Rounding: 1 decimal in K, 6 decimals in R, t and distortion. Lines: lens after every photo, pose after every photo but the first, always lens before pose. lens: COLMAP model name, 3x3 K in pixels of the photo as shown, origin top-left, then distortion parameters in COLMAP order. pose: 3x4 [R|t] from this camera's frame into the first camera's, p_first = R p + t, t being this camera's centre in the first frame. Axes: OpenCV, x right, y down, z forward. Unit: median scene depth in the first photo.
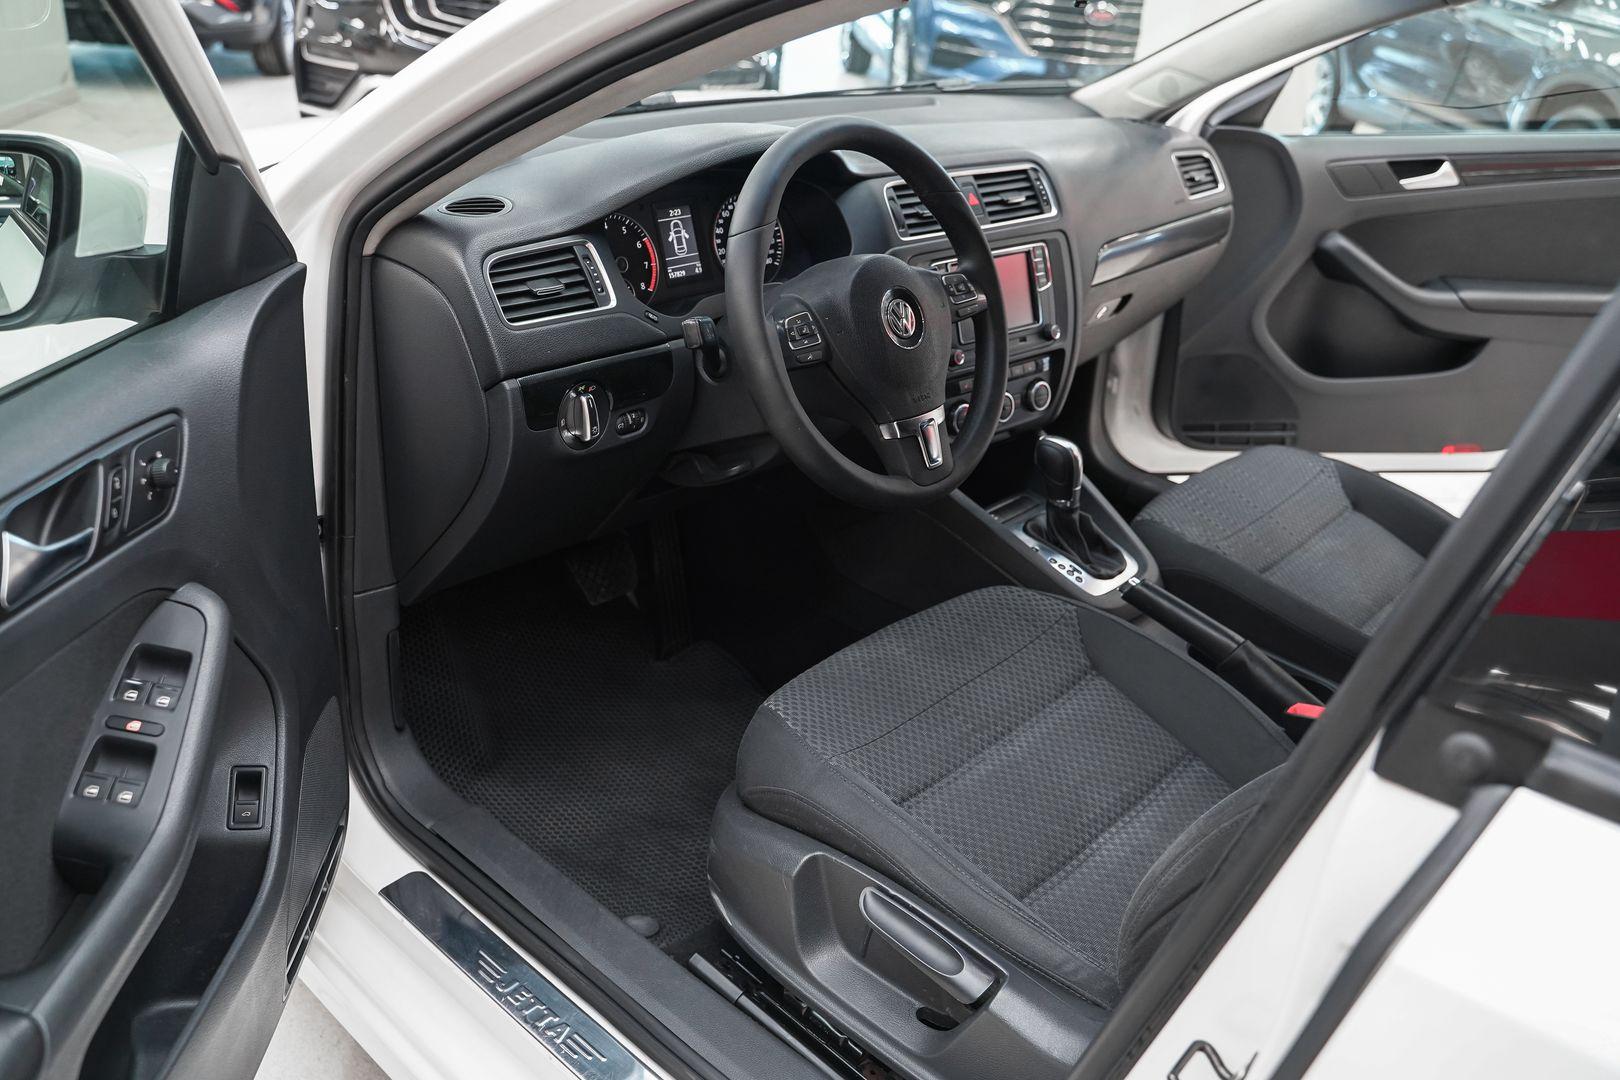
lens RADIAL K [[1343.5, 0, 774.7], [0, 1343.5, 519.3], [0, 0, 1]] dist [-0.116512, 0.086424]
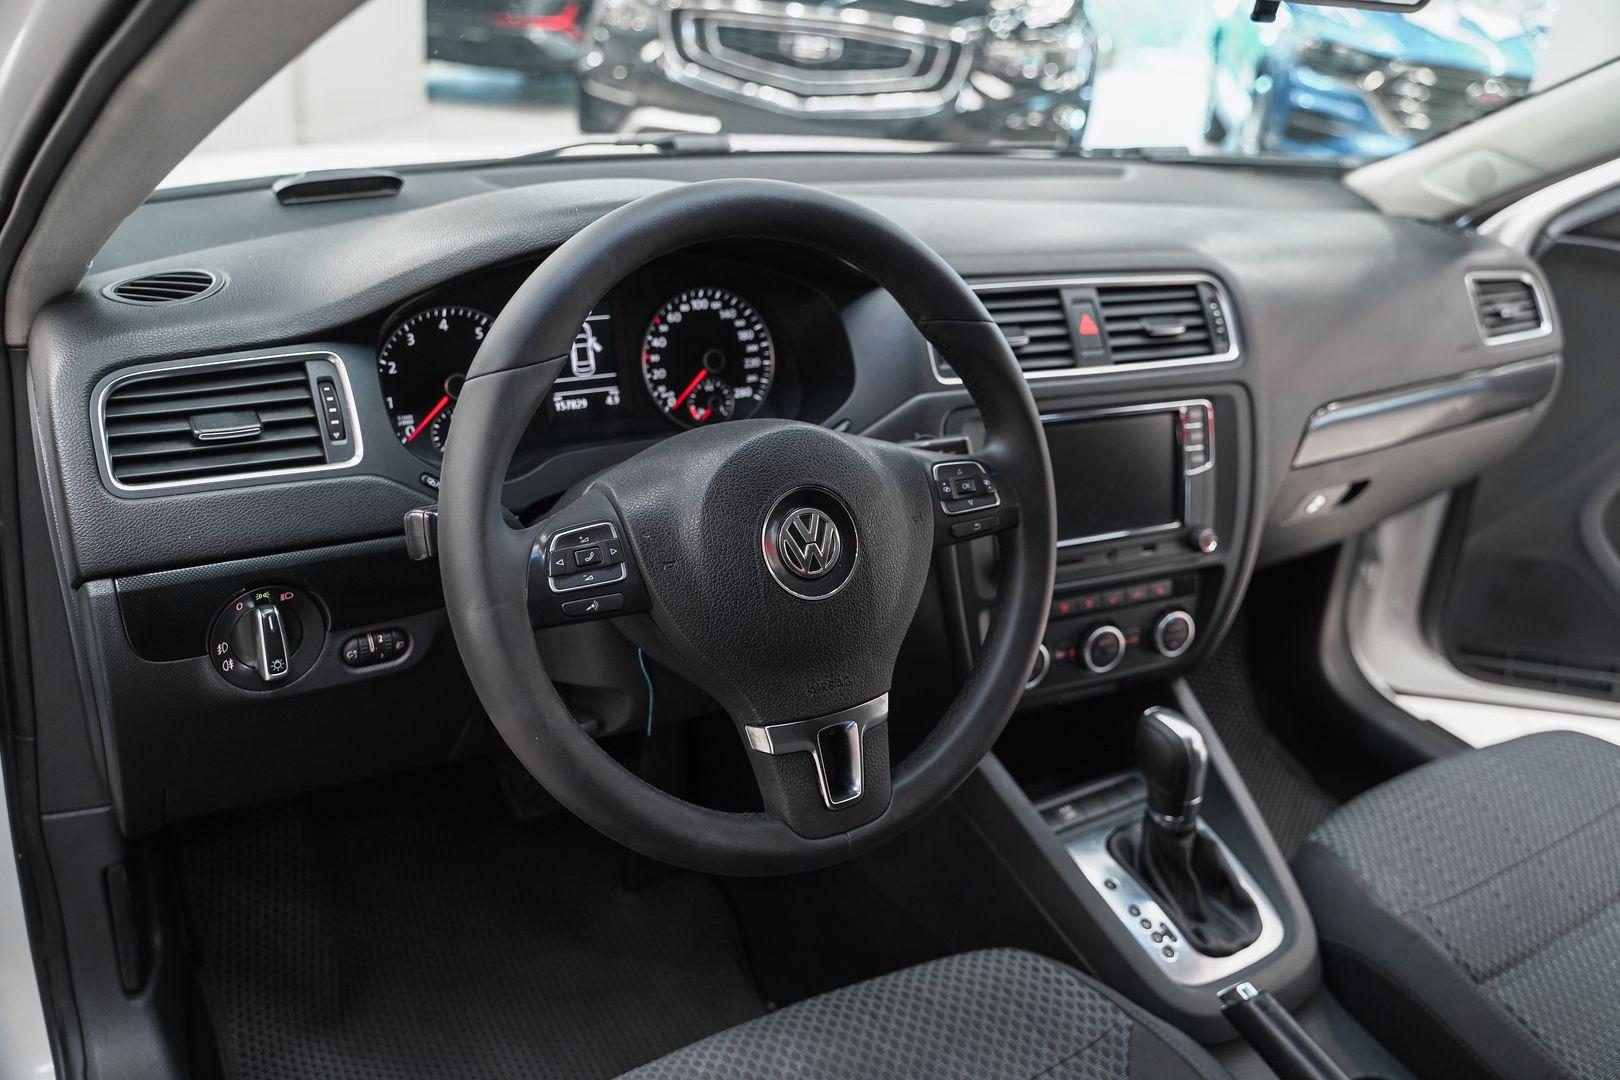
lens RADIAL K [[1302.4, 0, 797.4], [0, 1302.4, 537.8], [0, 0, 1]] dist [-0.106820, 0.073020]
pose [[0.963511, 0.130033, -0.233962, 0.166464], [-0.134298, 0.990938, -0.002323, -0.114608], [0.231540, 0.033659, 0.972243, 0.355558]]
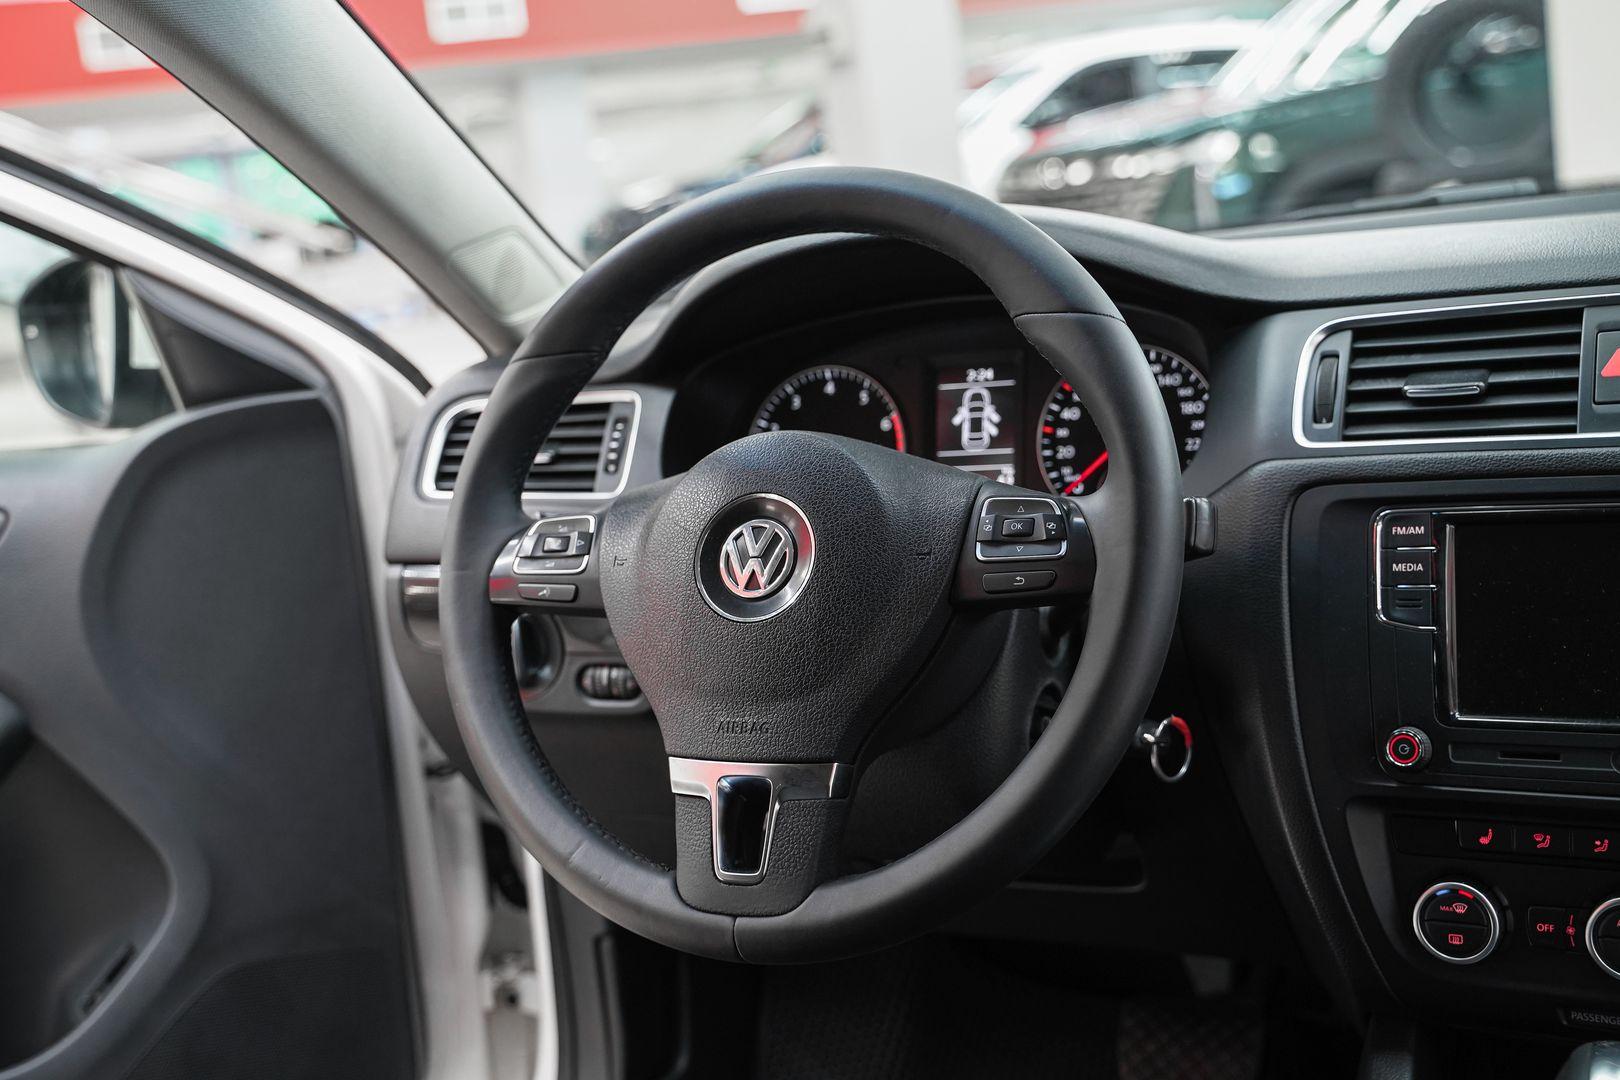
lens RADIAL K [[1896.4, 0, 760.1], [0, 1896.4, 494.0], [0, 0, 1]] dist [-0.004351, 0.041520]
pose [[0.280421, 0.058671, -0.958082, 0.576072], [-0.279334, 0.959919, -0.022975, -0.119742], [0.918333, 0.274068, 0.285570, 0.609503]]
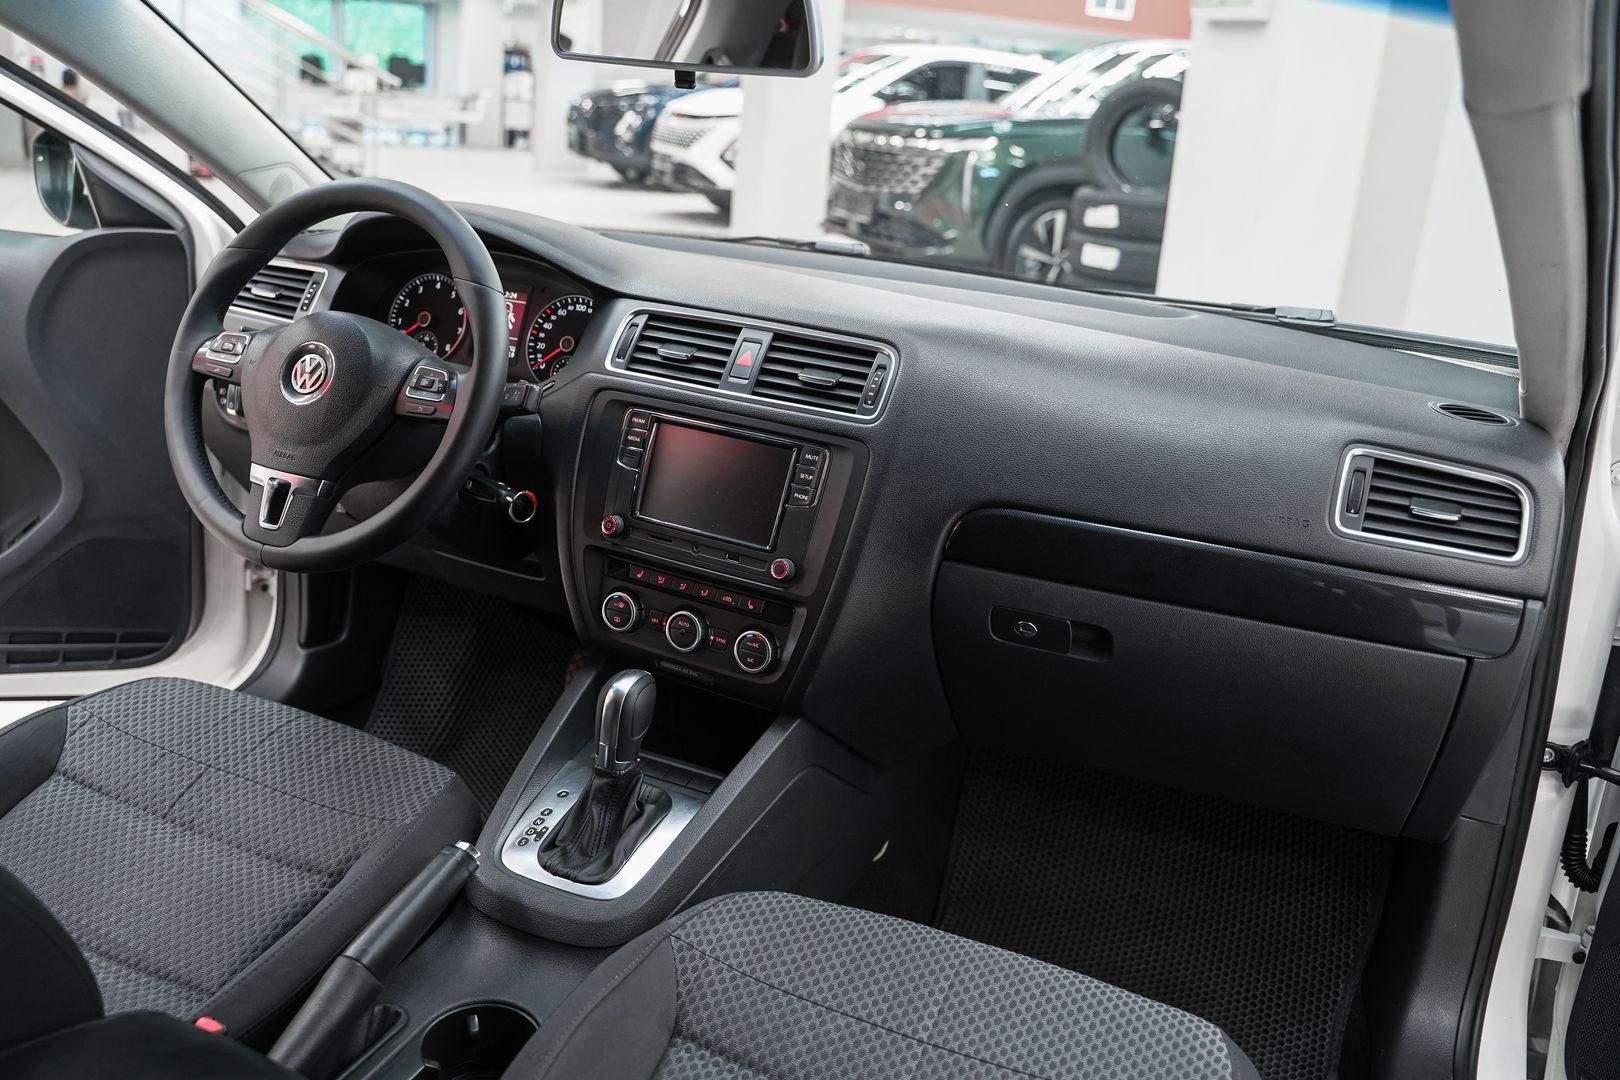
lens RADIAL K [[1343.5, 0, 774.7], [0, 1343.5, 519.3], [0, 0, 1]] dist [-0.116512, 0.086424]
pose [[0.321781, 0.253613, -0.912216, 0.844335], [-0.457423, 0.885202, 0.084748, -0.223096], [0.828988, 0.389998, 0.400850, 0.715184]]
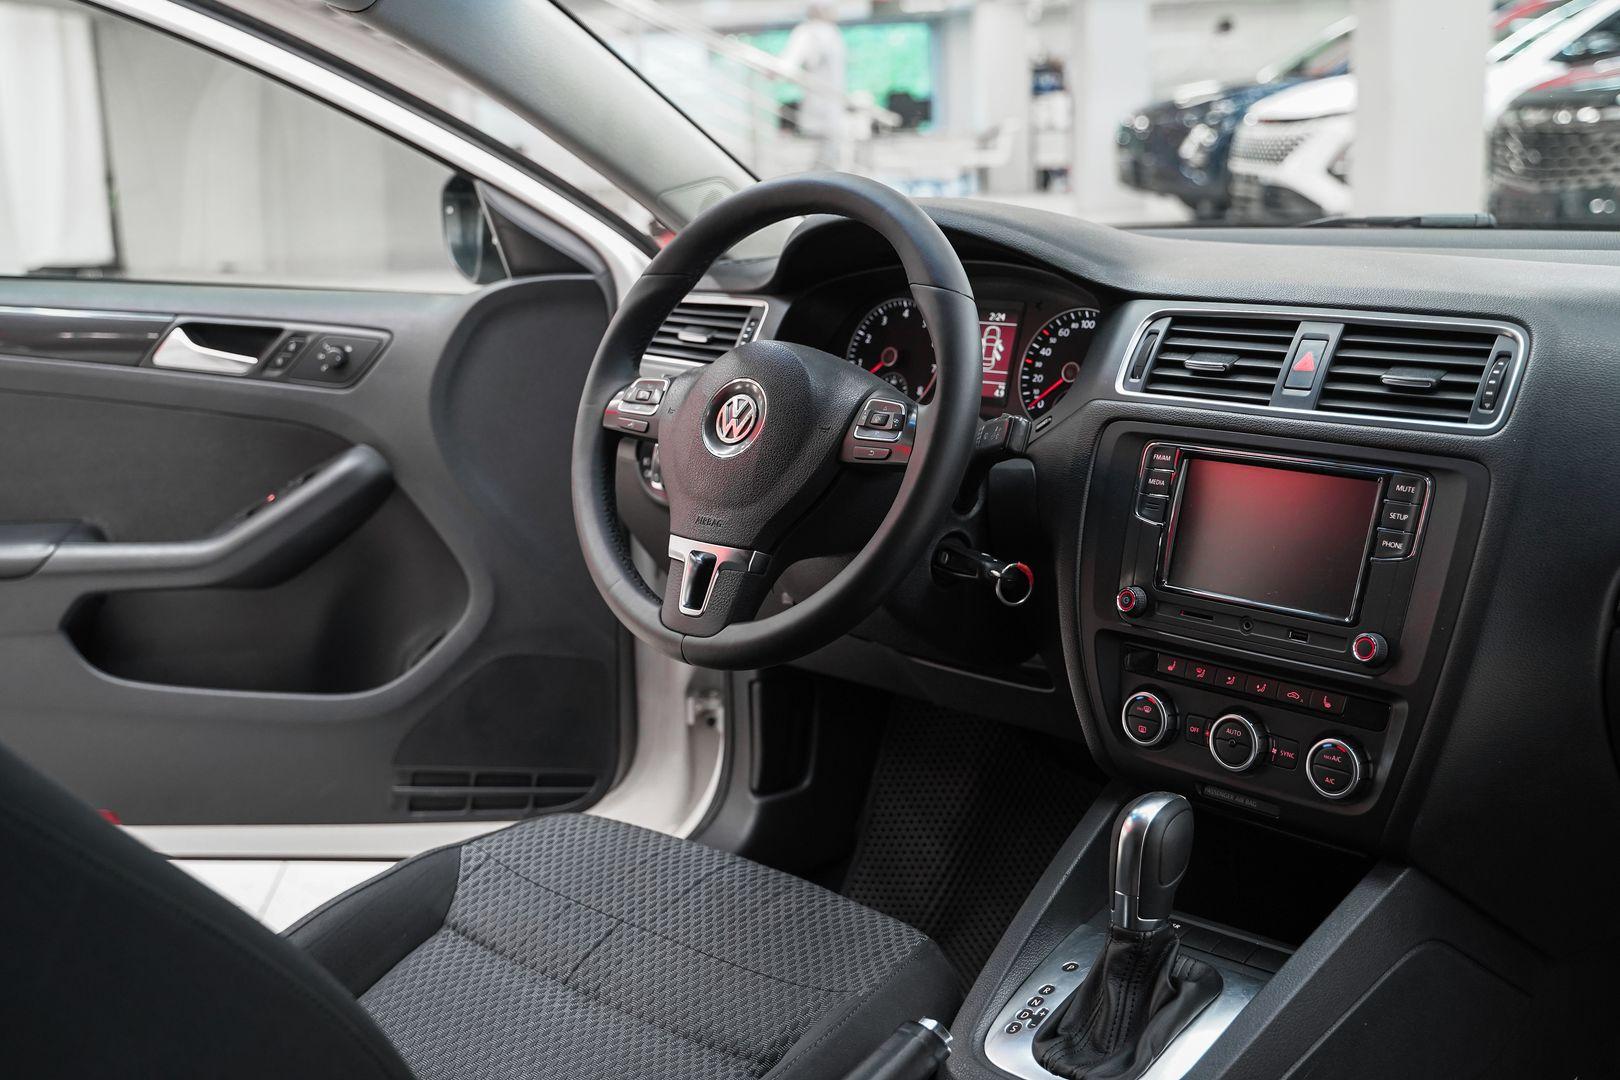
lens RADIAL K [[1793.5, 0, 780.5], [0, 1793.5, 489.5], [0, 0, 1]] dist [-0.060375, 0.177477]
pose [[-0.009886, 0.145528, -0.989305, 0.856815], [-0.387649, 0.911427, 0.137946, -0.202297], [0.921754, 0.384867, 0.047403, 0.756250]]
